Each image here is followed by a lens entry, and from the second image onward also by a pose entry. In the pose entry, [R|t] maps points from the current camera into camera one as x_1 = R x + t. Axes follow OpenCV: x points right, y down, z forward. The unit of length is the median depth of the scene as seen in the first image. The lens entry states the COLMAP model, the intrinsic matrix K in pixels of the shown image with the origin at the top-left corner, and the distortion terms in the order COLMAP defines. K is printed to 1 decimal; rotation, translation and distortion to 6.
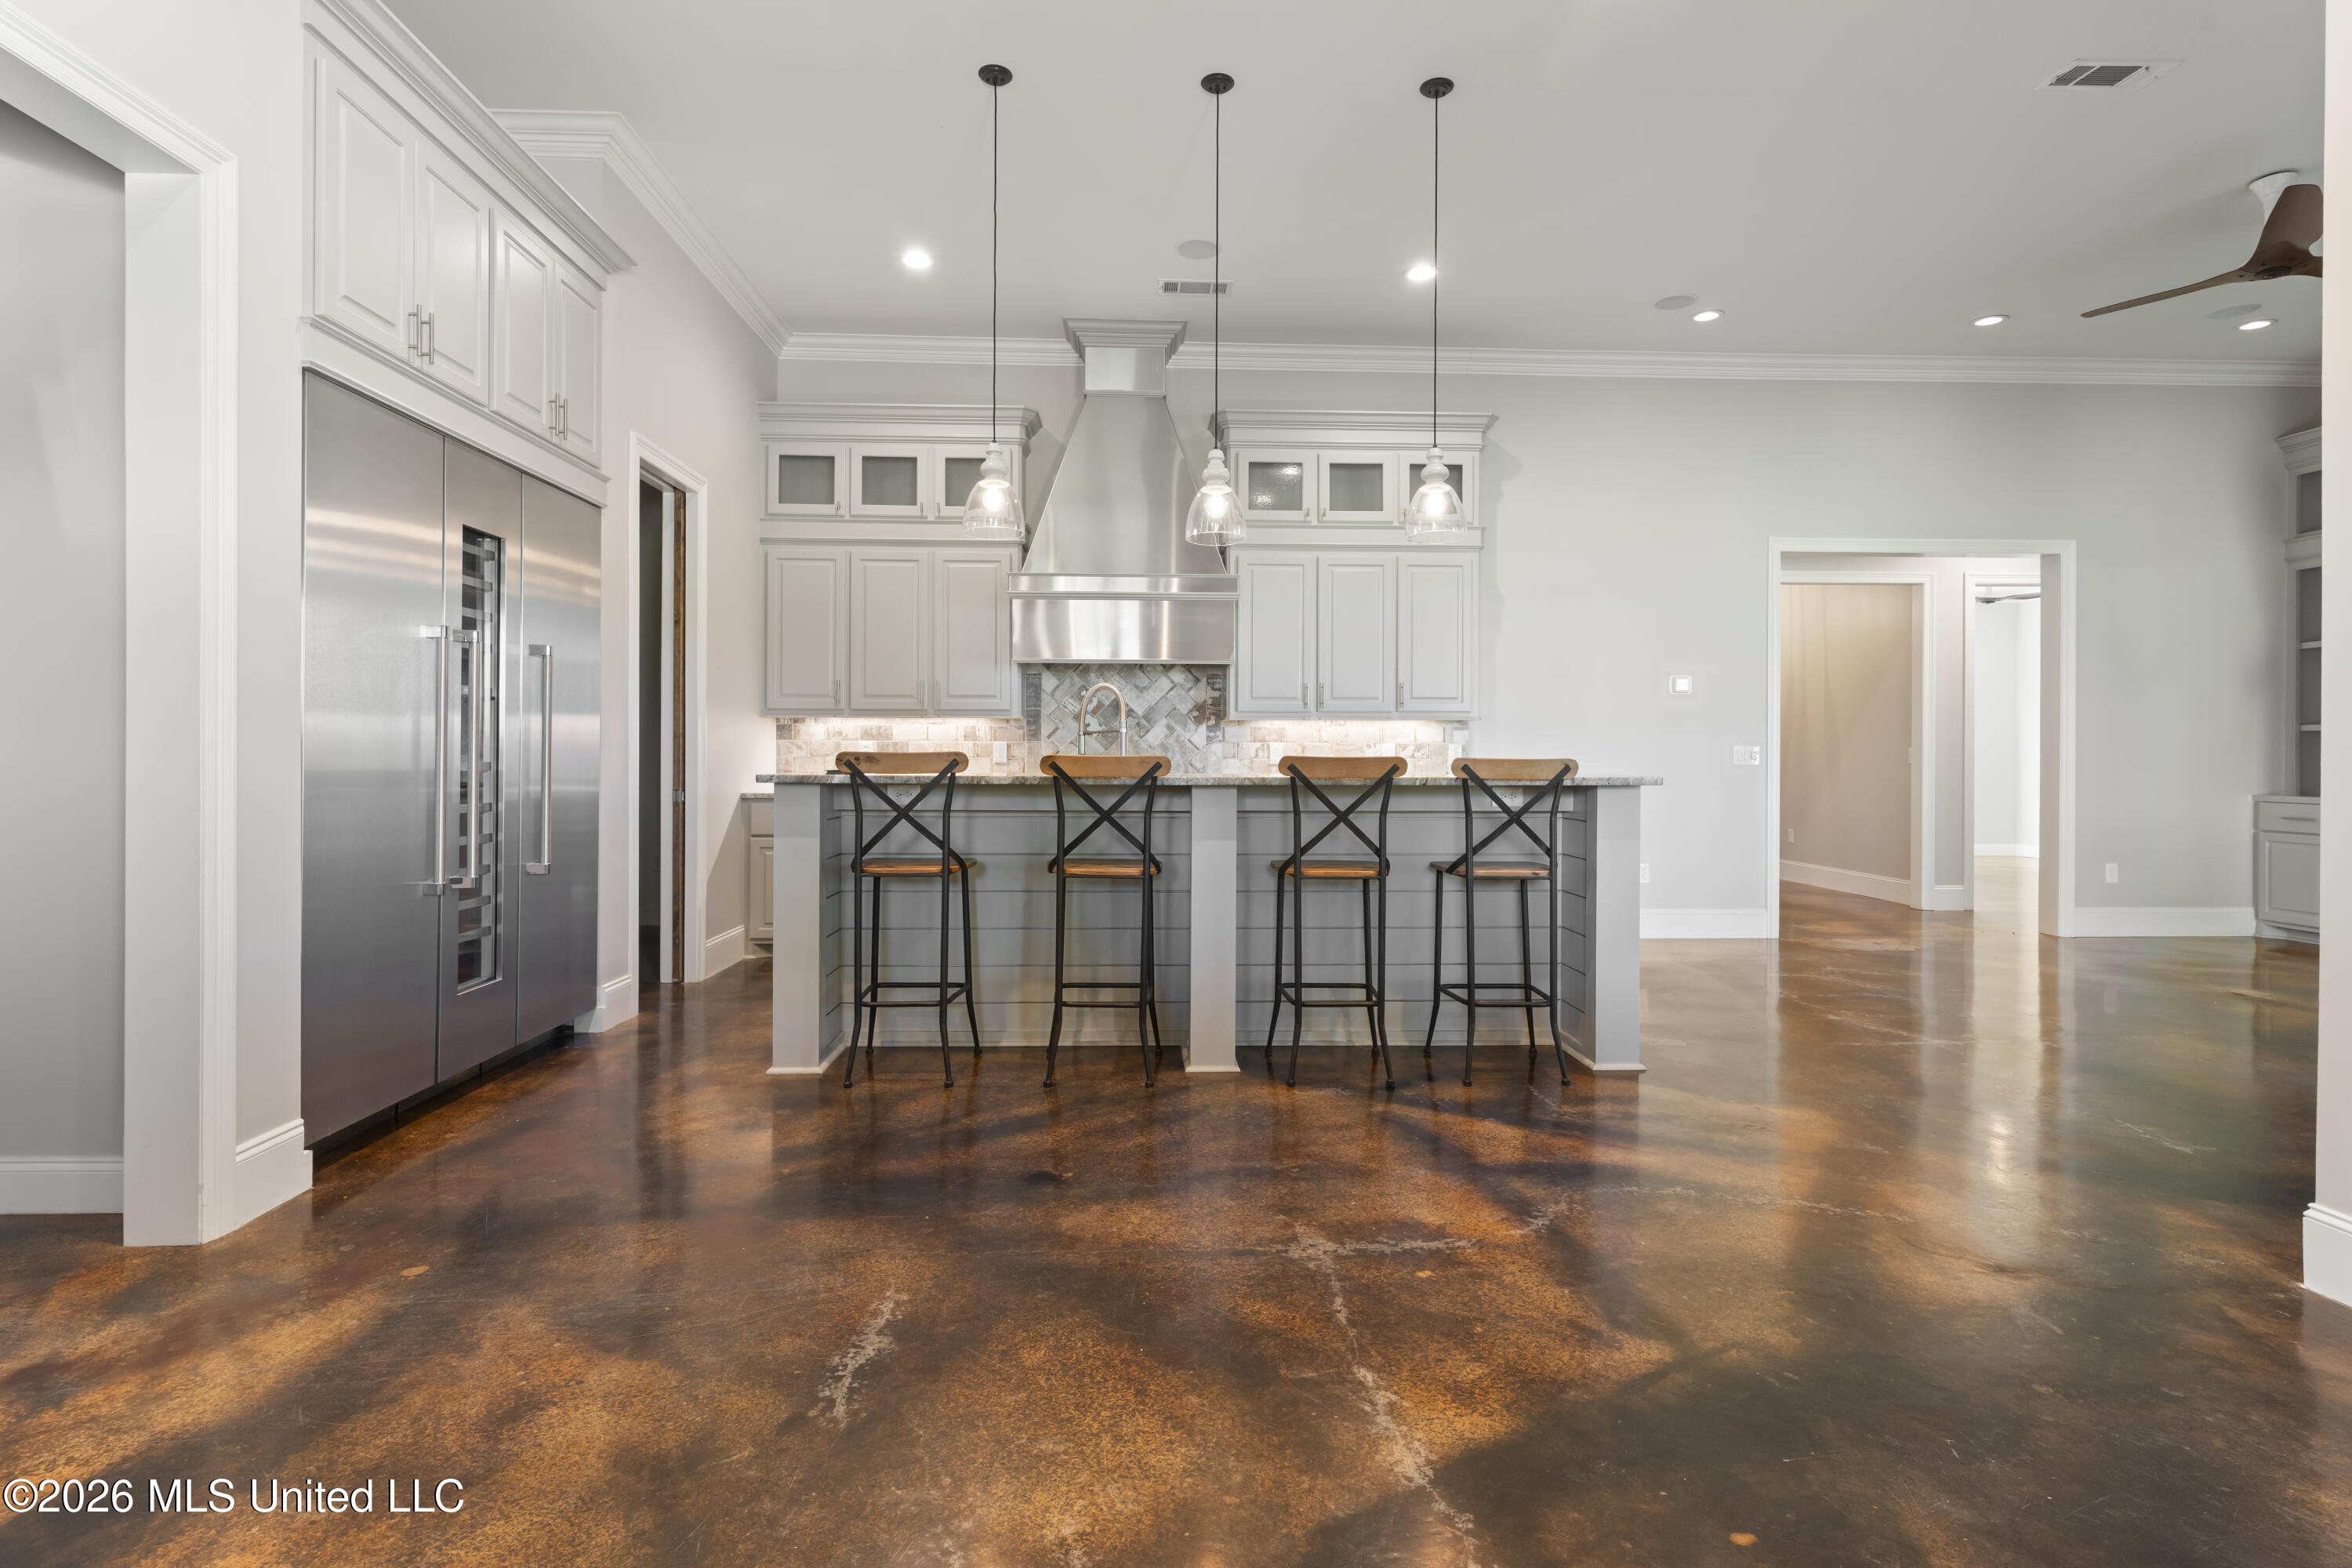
lens RADIAL K [[1138.2, 0, 1172.8], [0, 1138.2, 760.5], [0, 0, 1]] dist [0.000313, 0.000756]
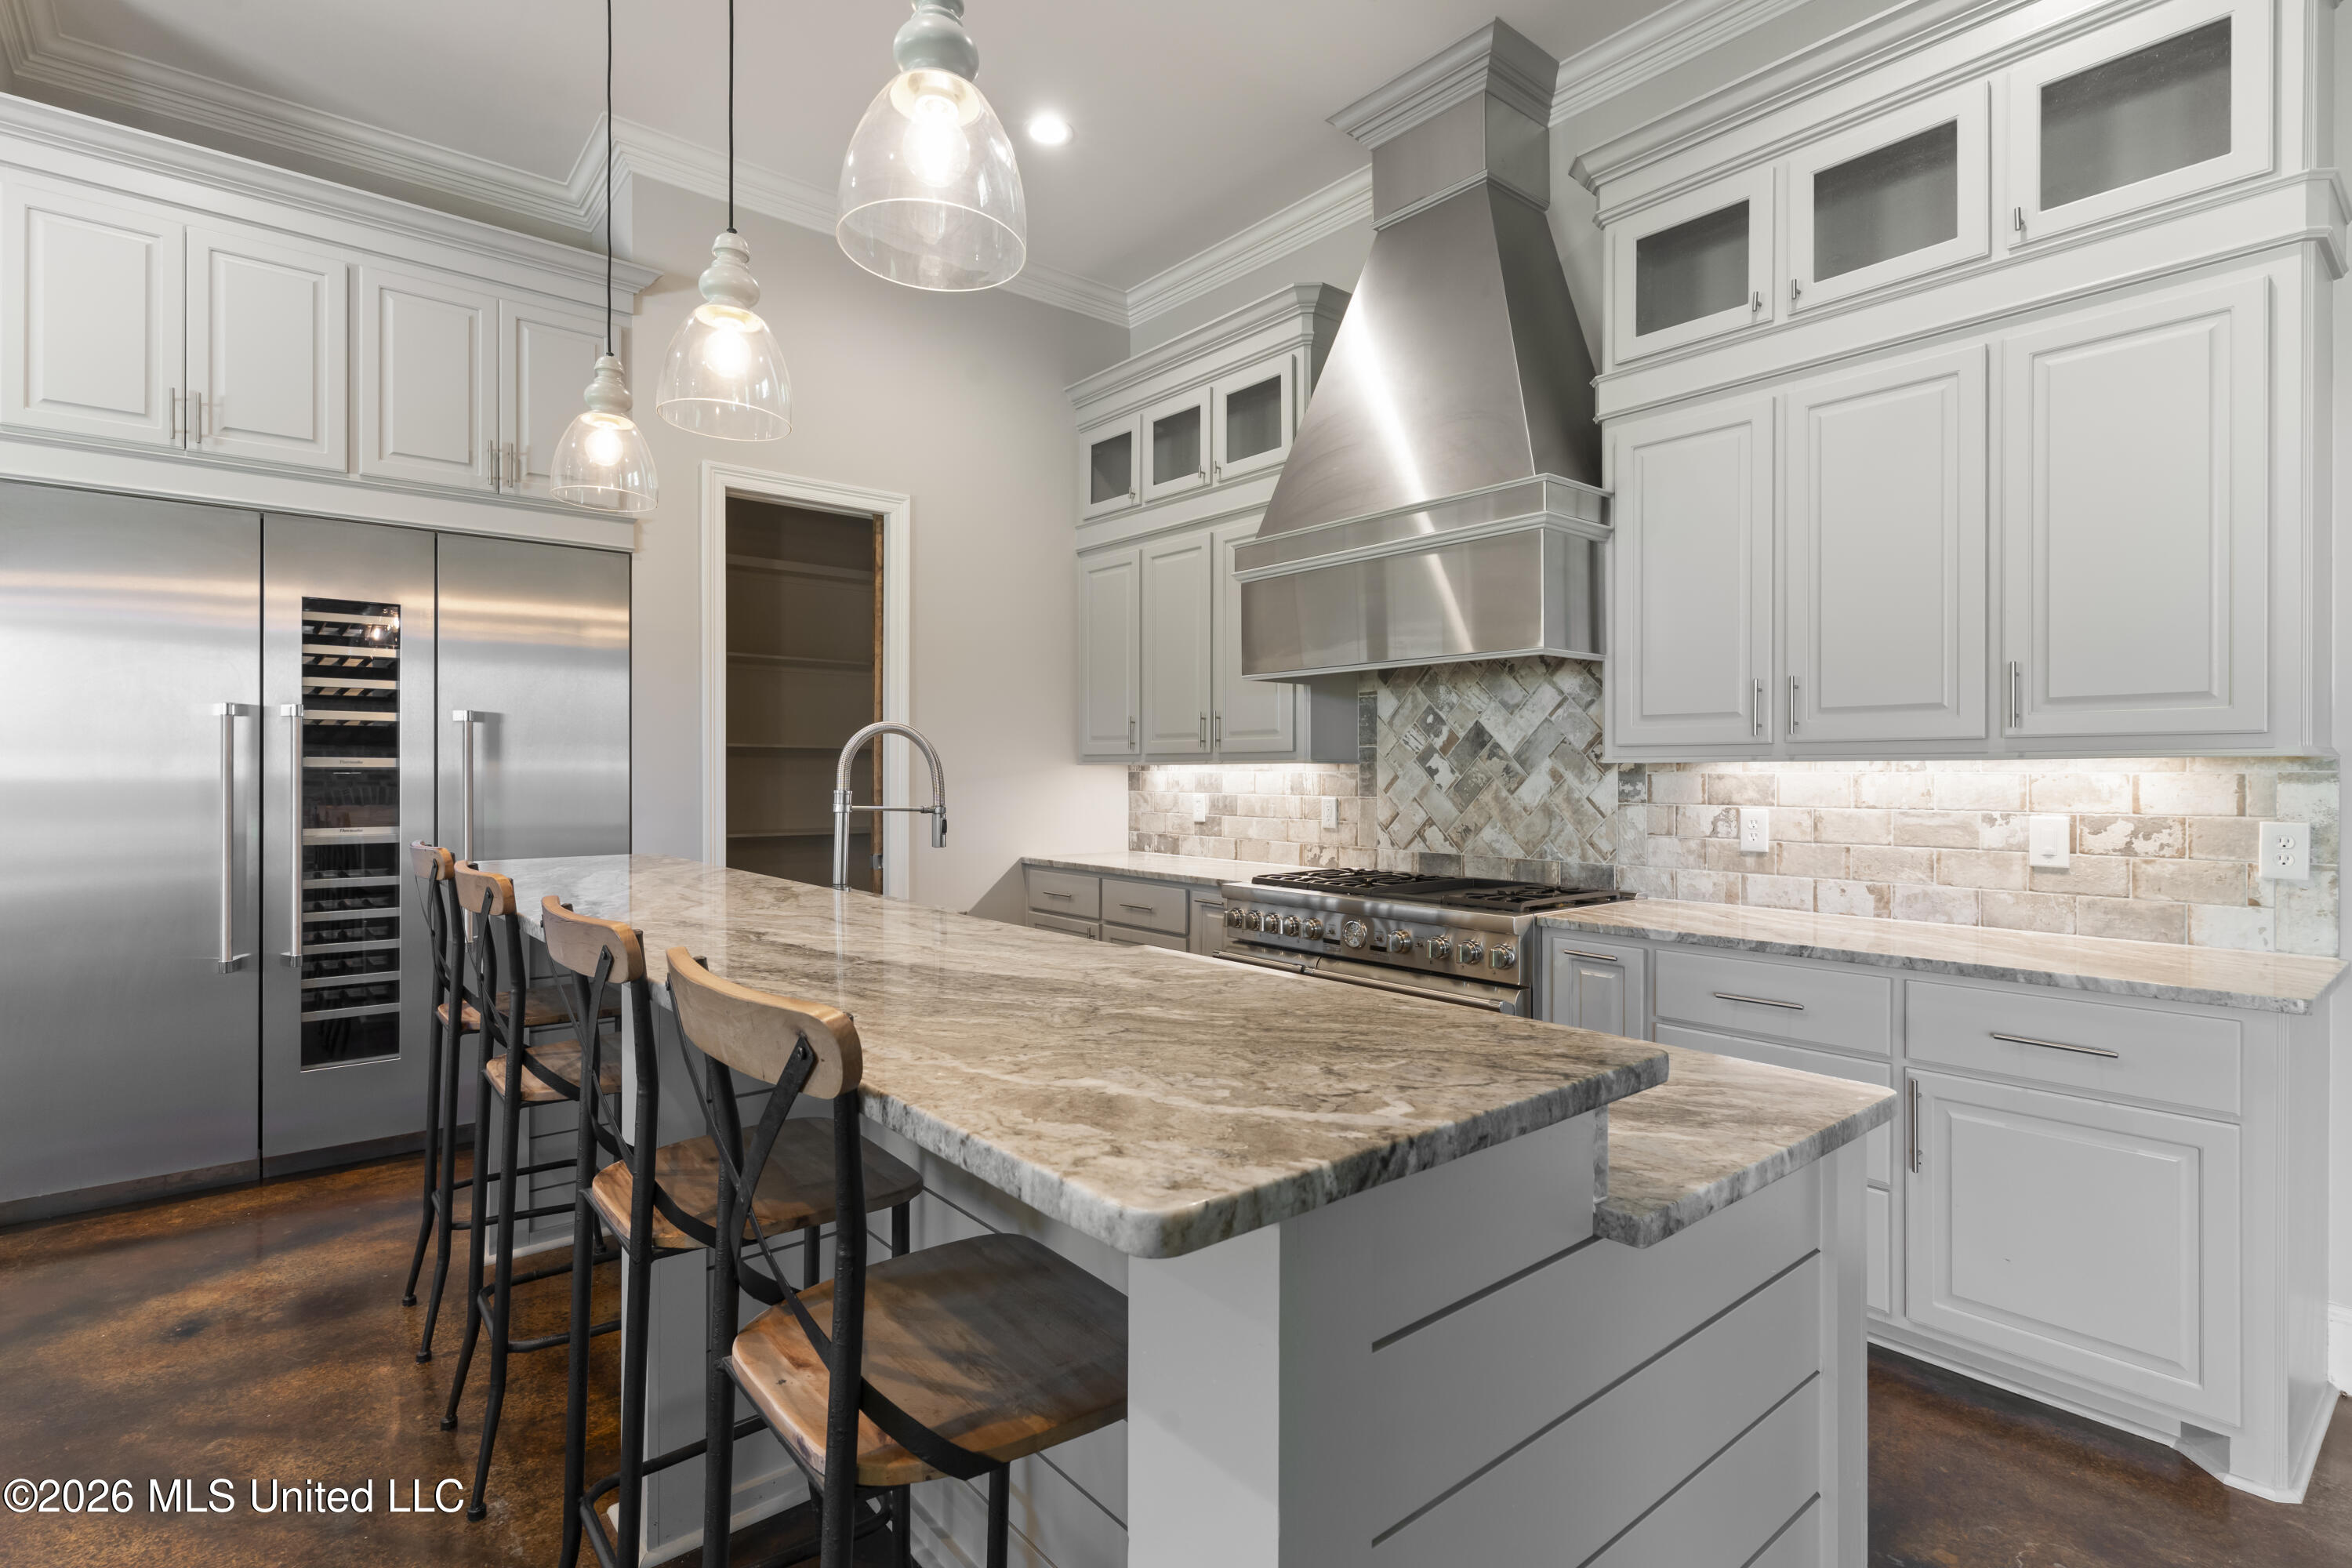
lens RADIAL K [[1138.2, 0, 1172.4], [0, 1138.2, 769.2], [0, 0, 1]] dist [0.000313, 0.000756]
pose [[0.605577, -0.004685, -0.795773, 0.322447], [-0.003646, 0.999956, -0.008662, -0.026549], [0.795778, 0.008147, 0.605533, 0.519649]]
